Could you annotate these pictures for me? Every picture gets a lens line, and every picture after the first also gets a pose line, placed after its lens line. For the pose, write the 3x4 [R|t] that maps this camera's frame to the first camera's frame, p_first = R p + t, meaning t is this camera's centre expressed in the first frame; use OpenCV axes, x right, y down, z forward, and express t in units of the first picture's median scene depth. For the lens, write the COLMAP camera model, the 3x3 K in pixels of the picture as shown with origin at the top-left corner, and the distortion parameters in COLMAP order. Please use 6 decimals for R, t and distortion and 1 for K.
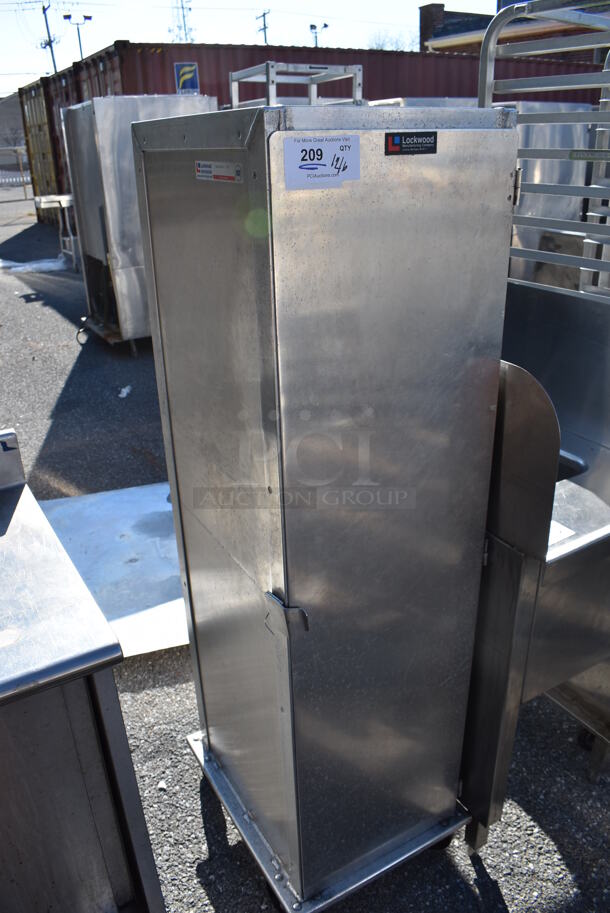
lens RADIAL K [[701.9, 0, 305.0], [0, 701.9, 456.5], [0, 0, 1]] dist [-0.090710, 0.007885]
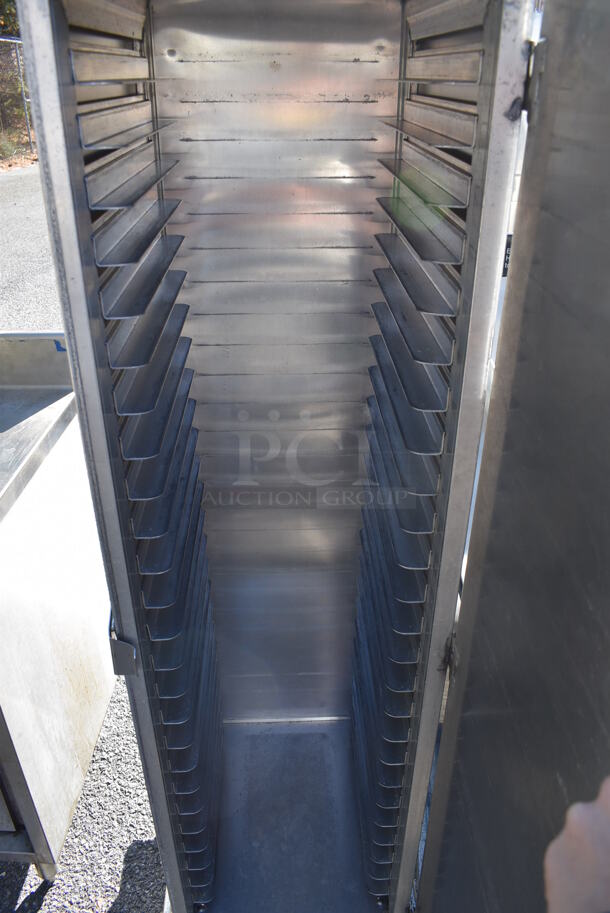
lens RADIAL K [[701.9, 0, 305.0], [0, 701.9, 456.5], [0, 0, 1]] dist [-0.090710, 0.007885]
pose [[0.839805, 0.287047, -0.460795, 0.549239], [-0.247696, 0.957884, 0.145274, -0.146339], [0.483089, -0.007865, 0.875536, 0.482604]]
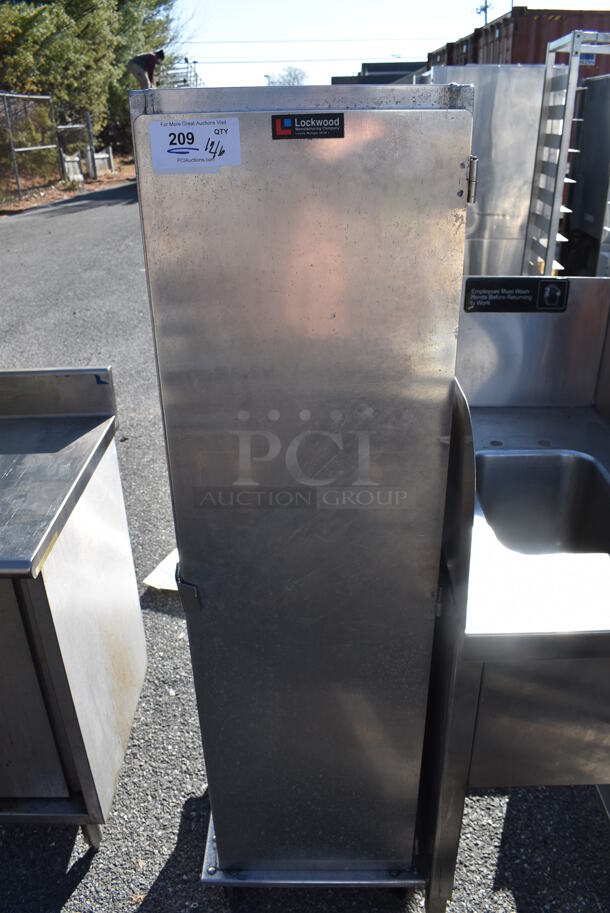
lens RADIAL K [[701.9, 0, 305.0], [0, 701.9, 456.5], [0, 0, 1]] dist [-0.090710, 0.007885]
pose [[0.856691, 0.238433, -0.457416, 0.661812], [-0.220325, 0.970938, 0.093467, -0.117070], [0.466409, 0.020708, 0.884327, 0.206881]]
